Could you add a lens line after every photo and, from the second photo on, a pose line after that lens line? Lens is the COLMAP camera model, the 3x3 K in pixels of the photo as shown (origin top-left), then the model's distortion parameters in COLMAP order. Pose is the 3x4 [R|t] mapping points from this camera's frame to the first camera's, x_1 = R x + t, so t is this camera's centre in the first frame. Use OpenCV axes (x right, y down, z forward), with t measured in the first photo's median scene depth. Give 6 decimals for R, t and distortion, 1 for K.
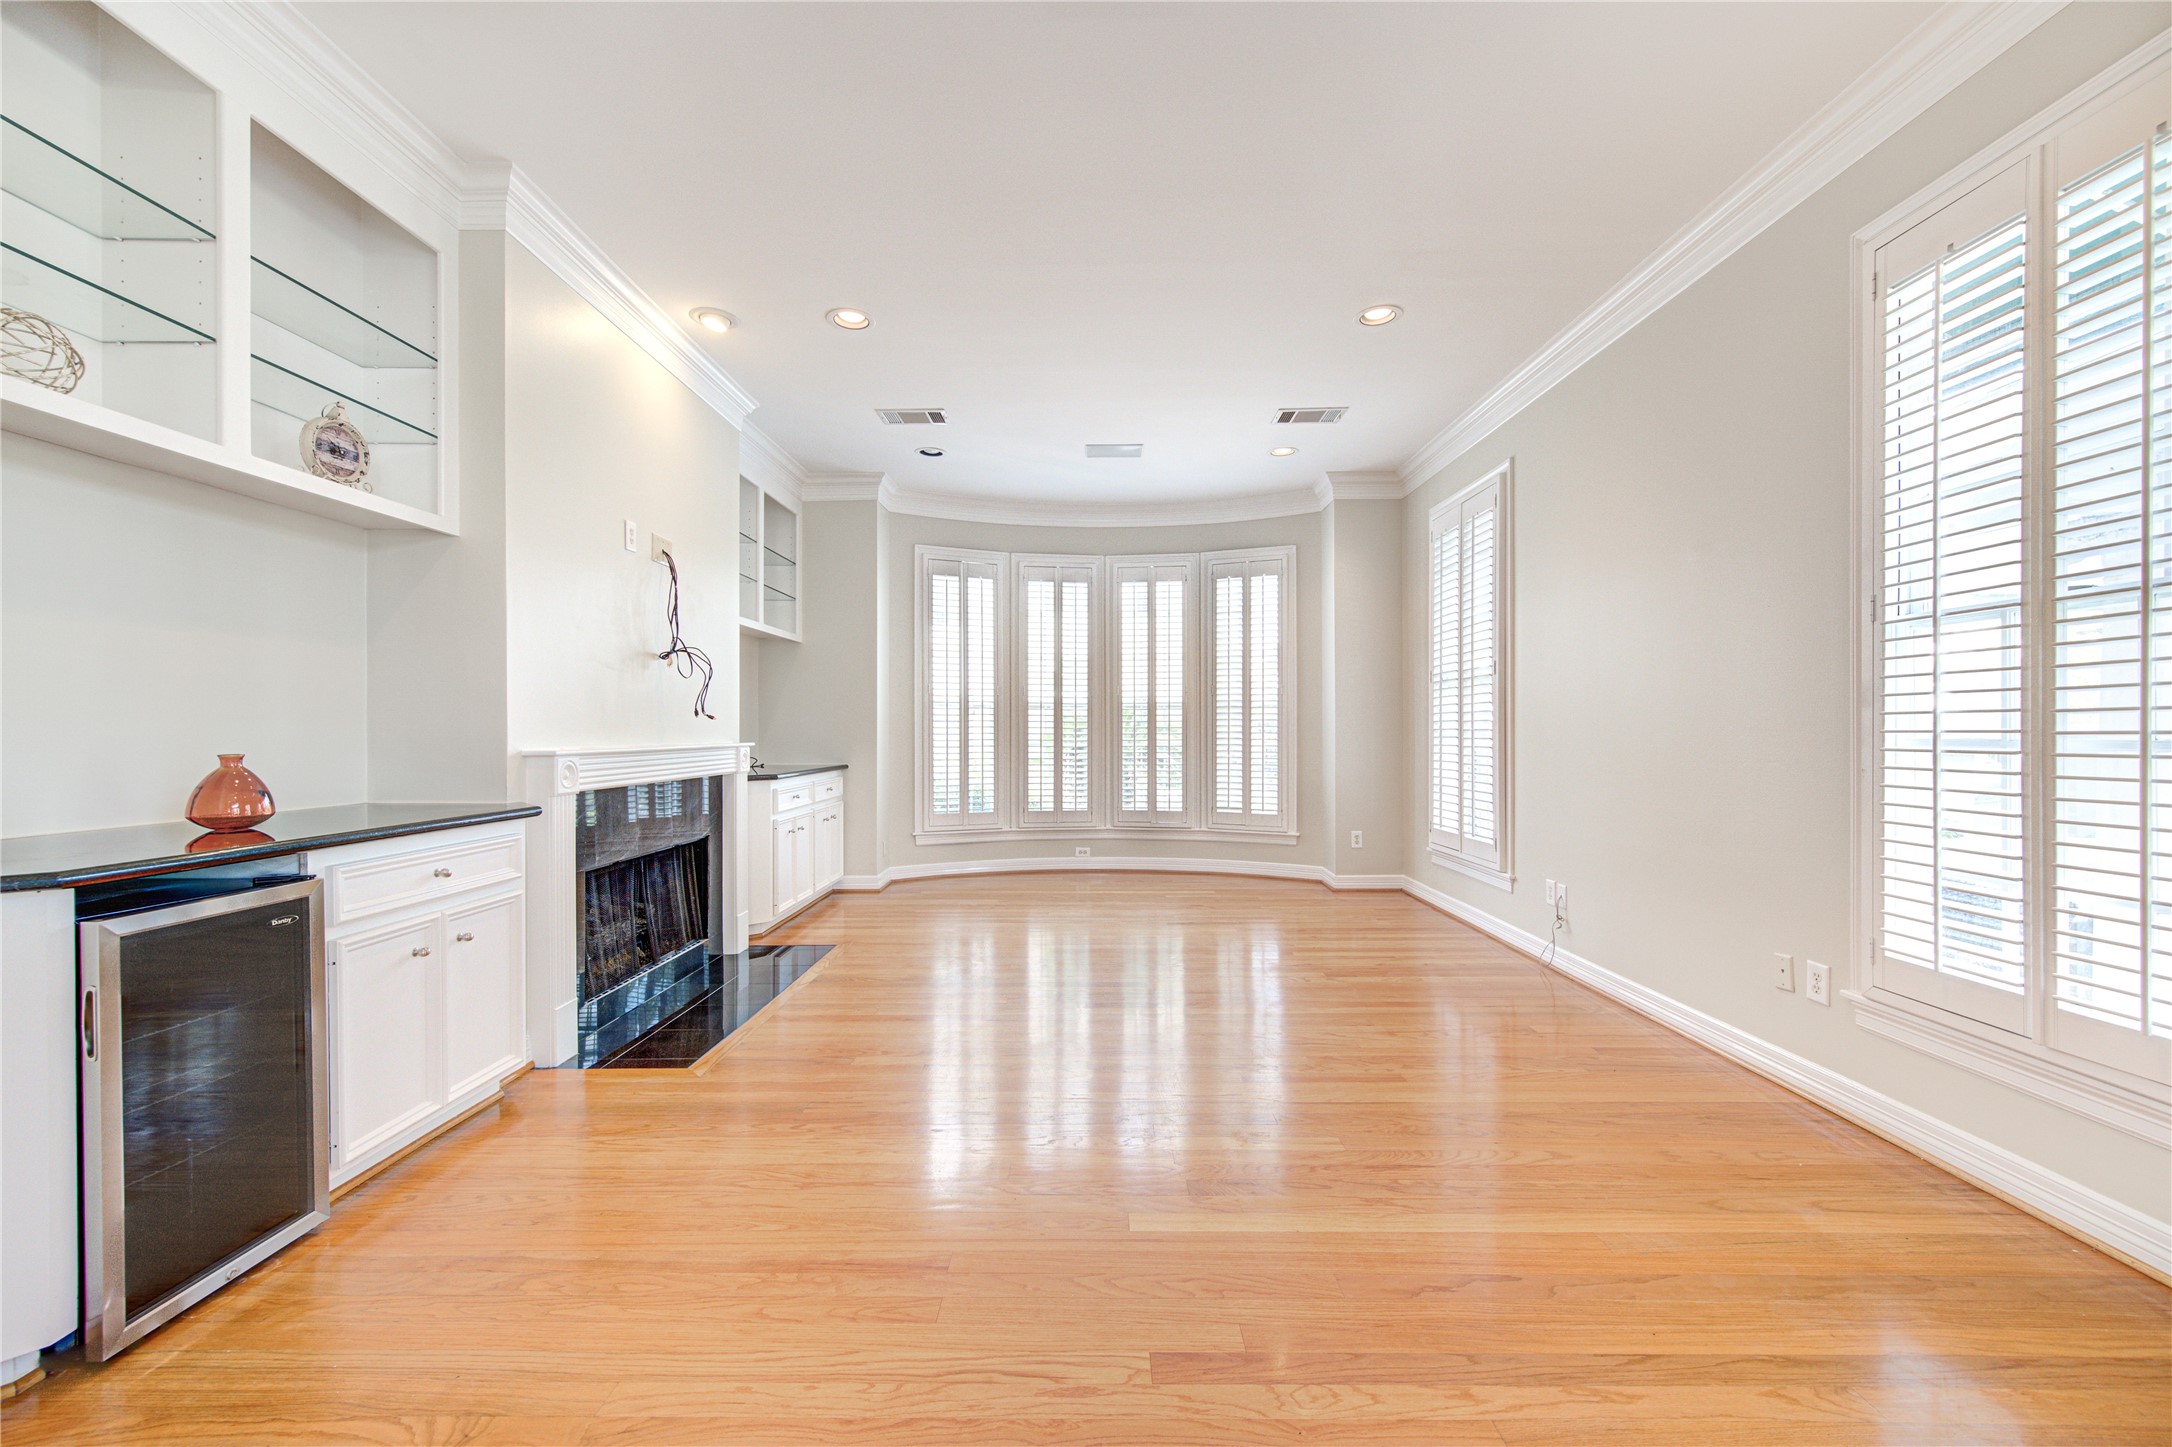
lens RADIAL K [[852.1, 0, 1080.8], [0, 852.1, 736.6], [0, 0, 1]] dist [0.002910, -0.000591]
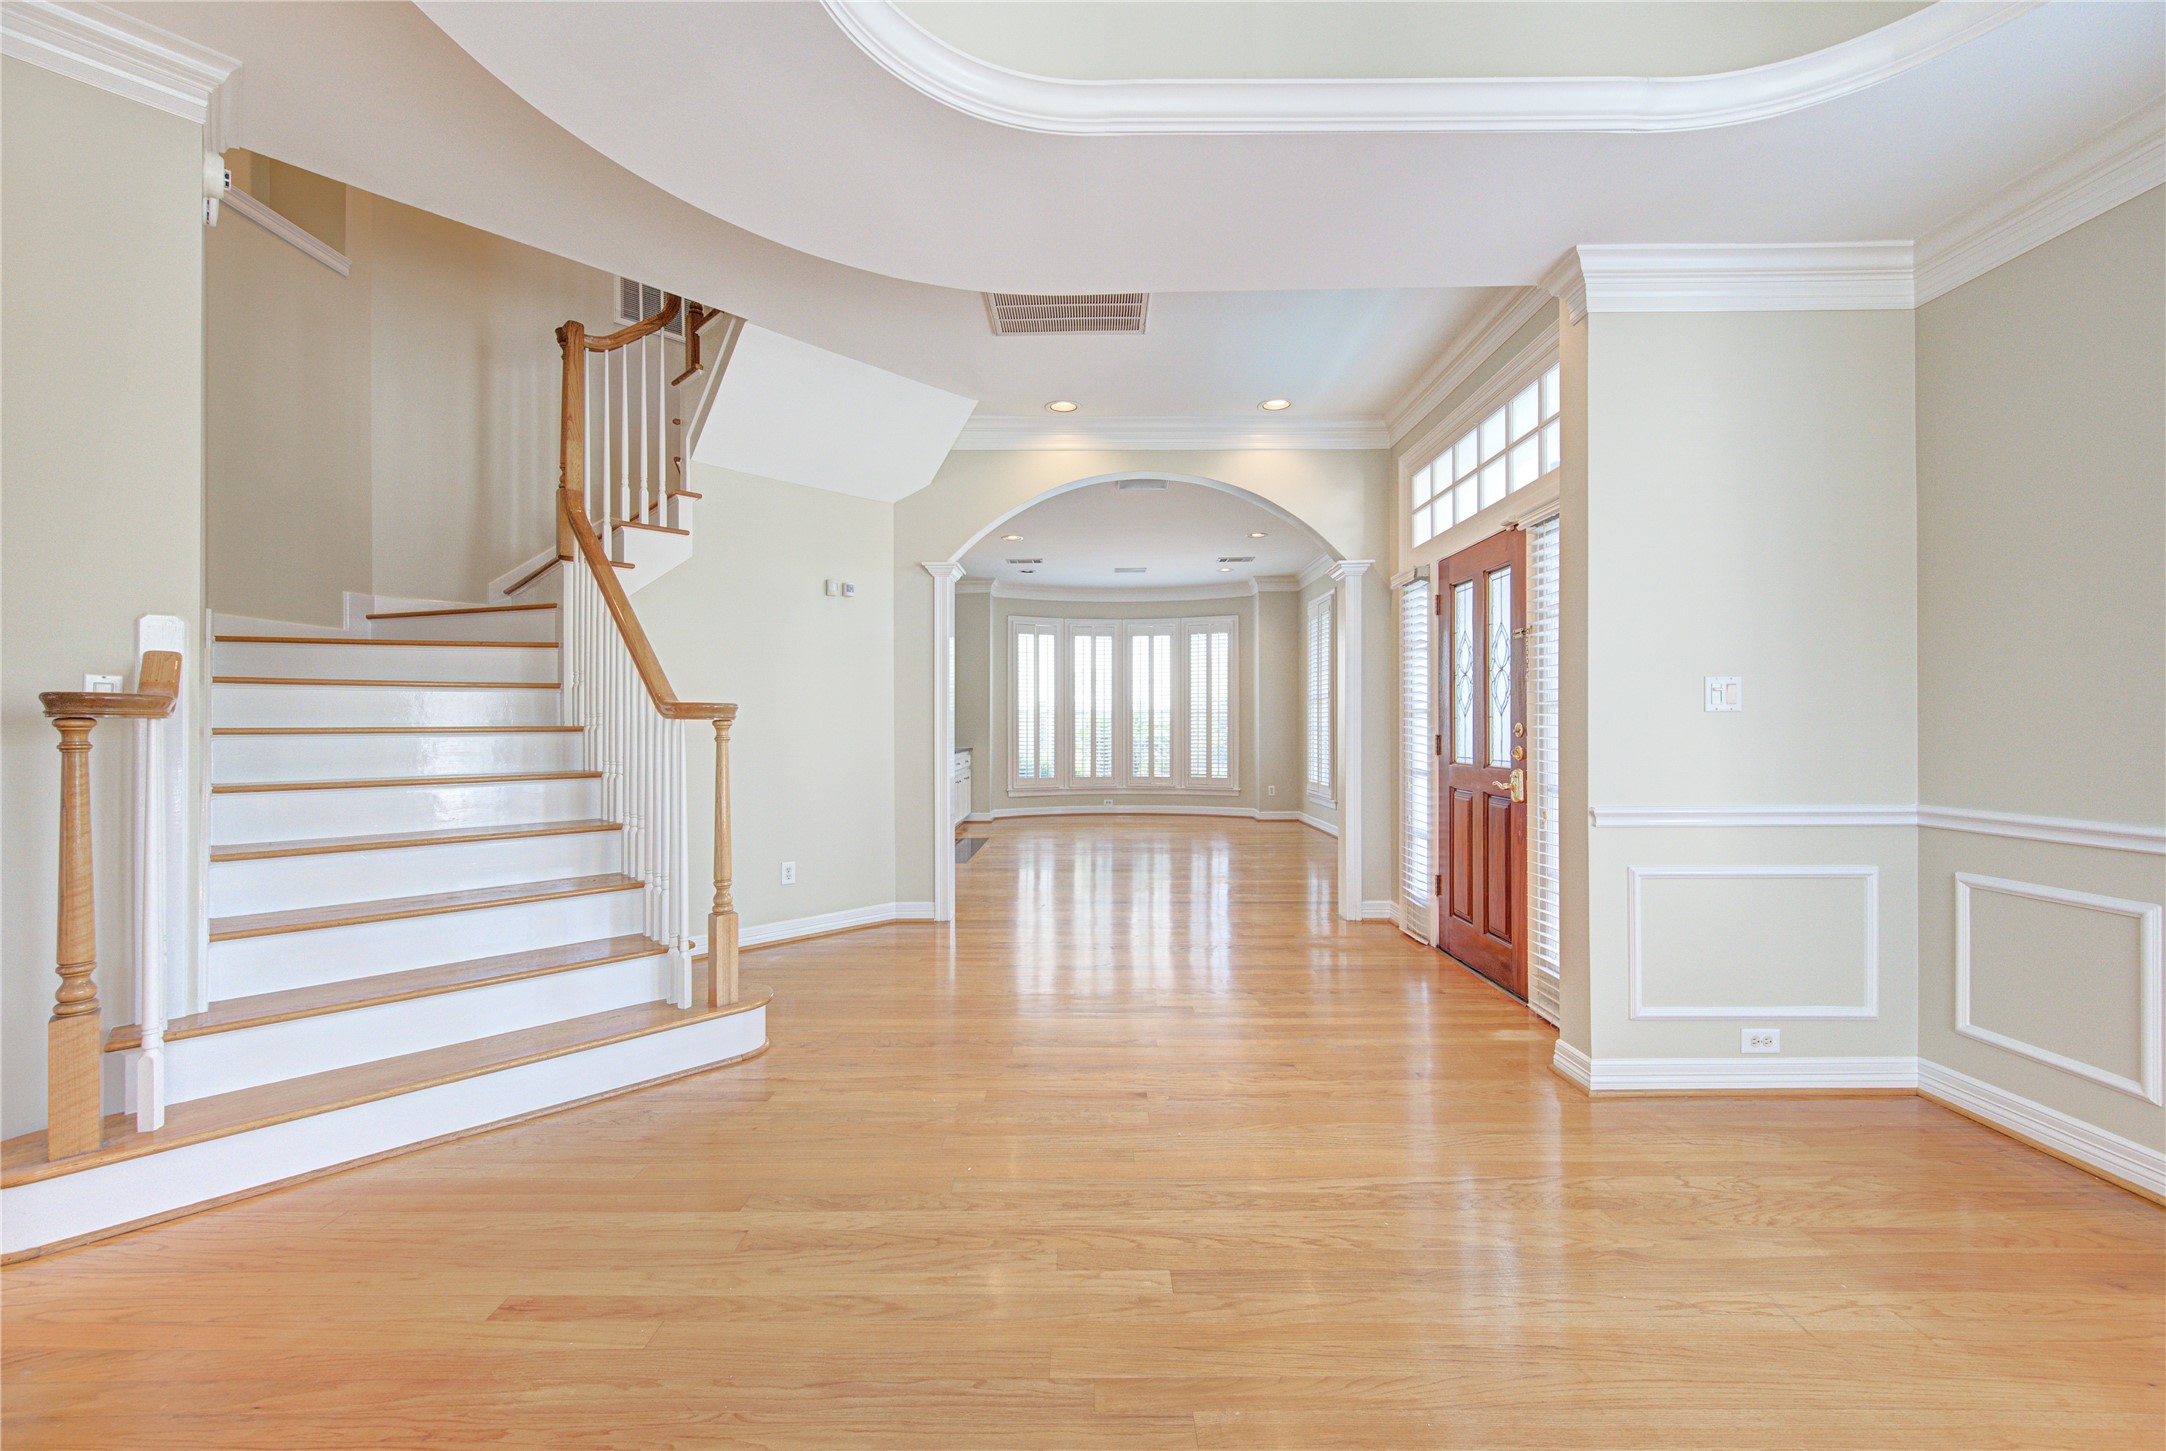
lens RADIAL K [[849.7, 0, 1085.6], [0, 849.7, 719.3], [0, 0, 1]] dist [0.002910, -0.000591]
pose [[0.999943, 0.000010, 0.010684, -0.066874], [0.000155, 0.999880, -0.015474, 0.002970], [-0.010683, 0.015475, 0.999823, -0.704917]]
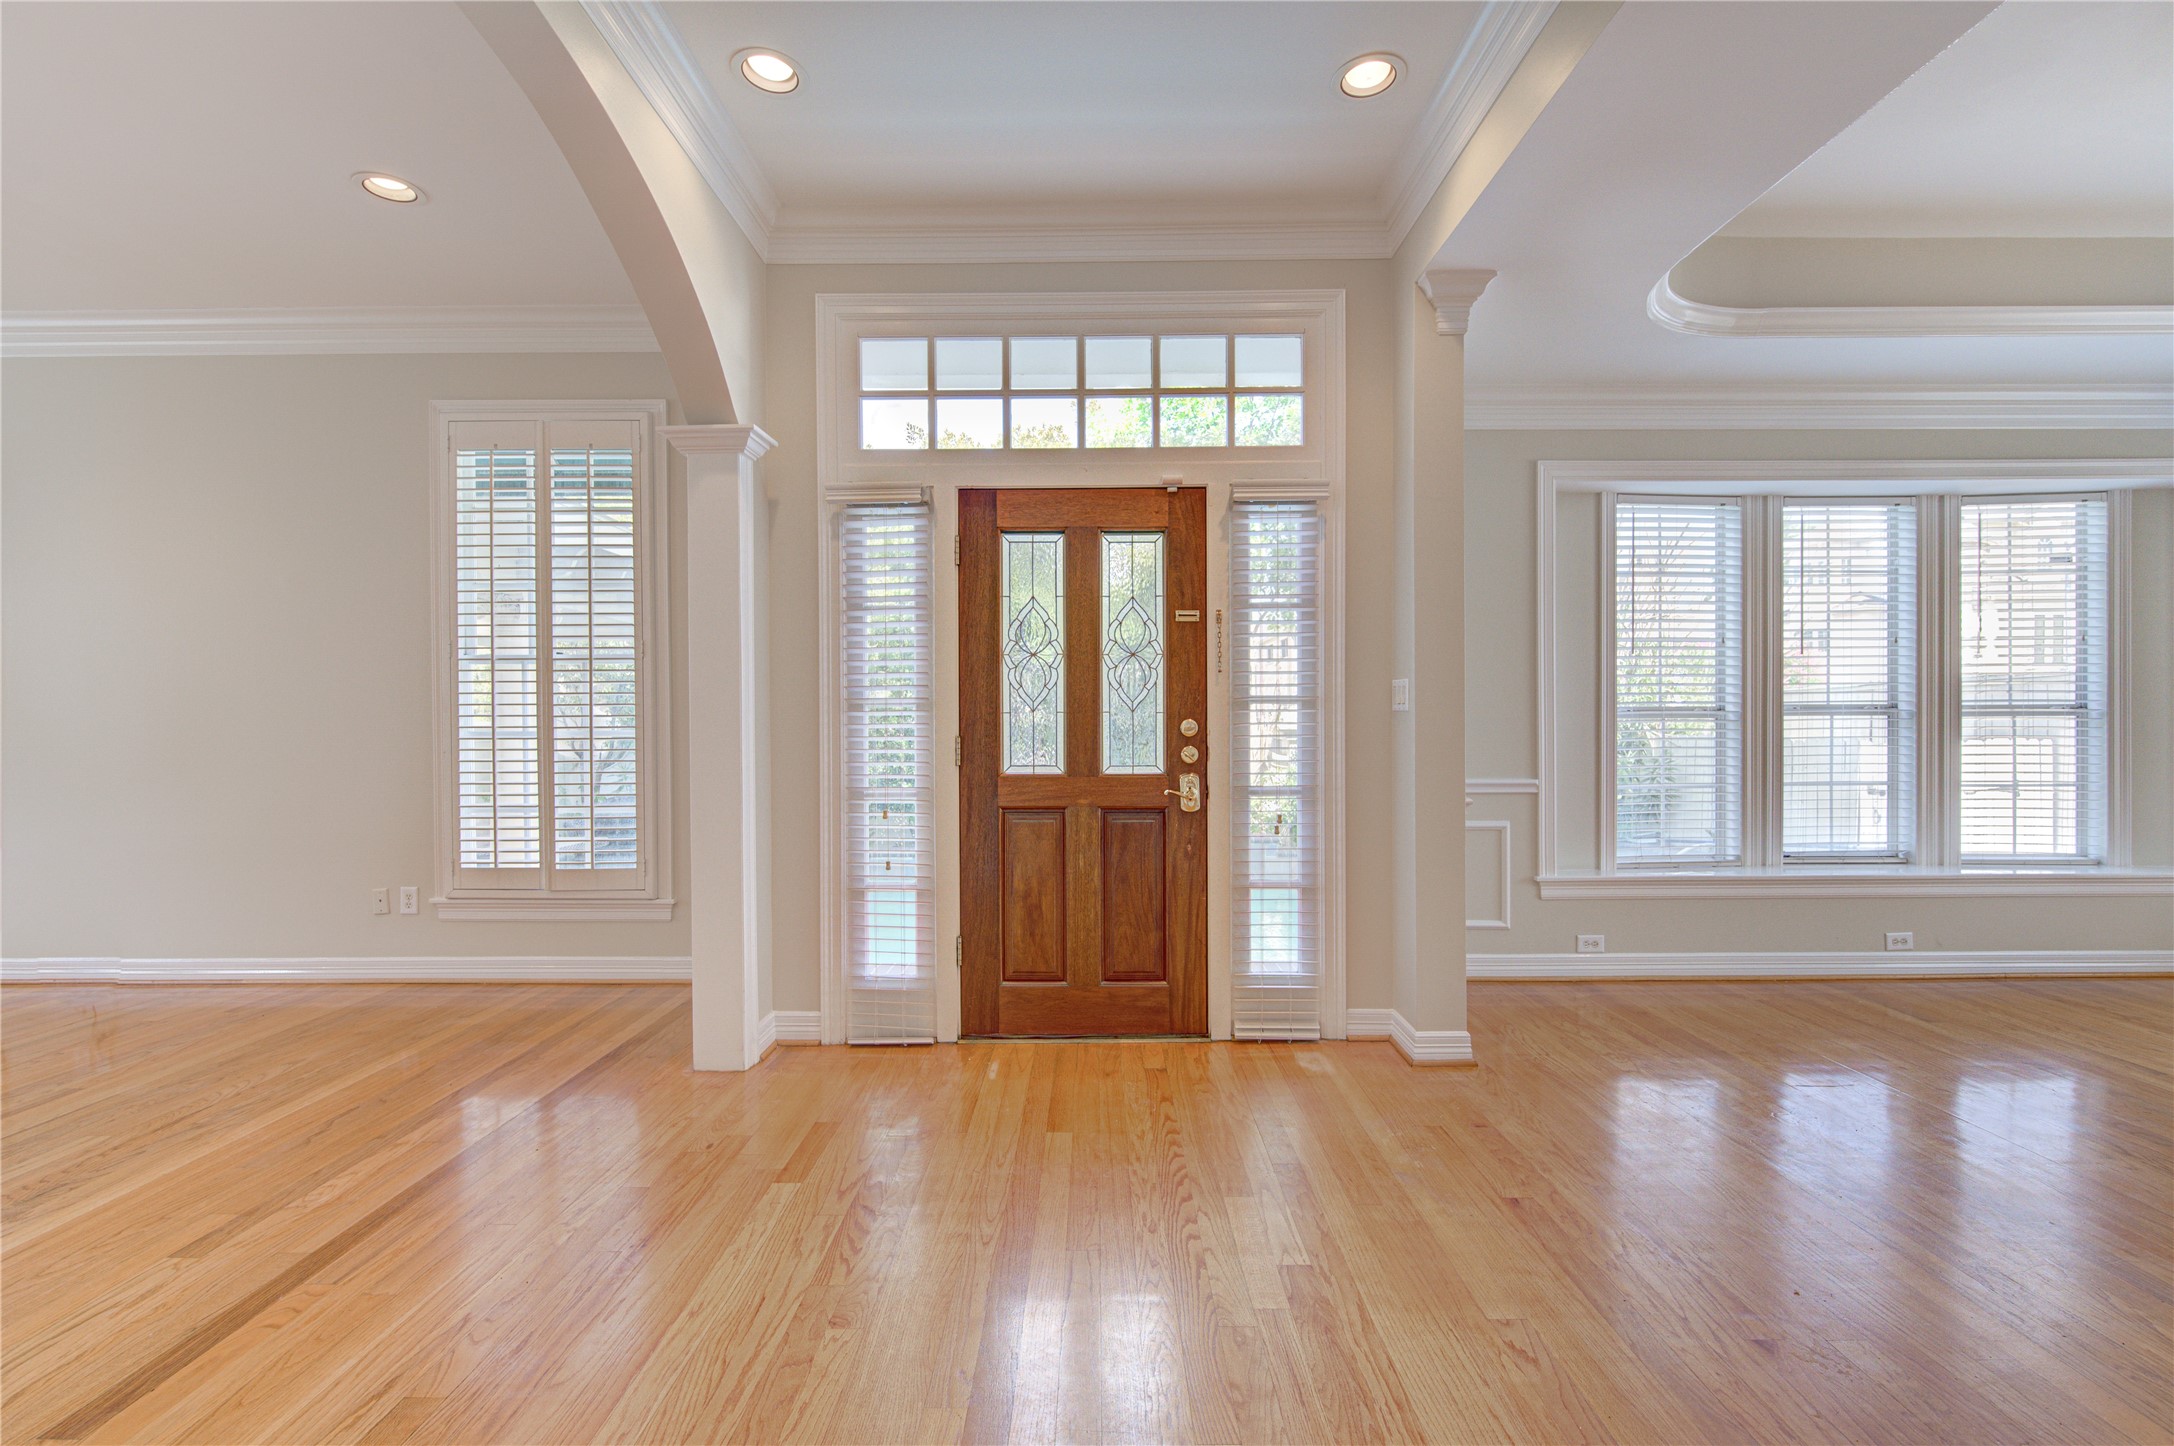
lens RADIAL K [[889.6, 0, 1082.2], [0, 889.6, 729.3], [0, 0, 1]] dist [-0.001233, -0.002196]
pose [[0.003704, -0.003842, 0.999986, -0.287892], [0.007048, 0.999968, 0.003815, -0.000281], [-0.999968, 0.007034, 0.003731, -0.069131]]
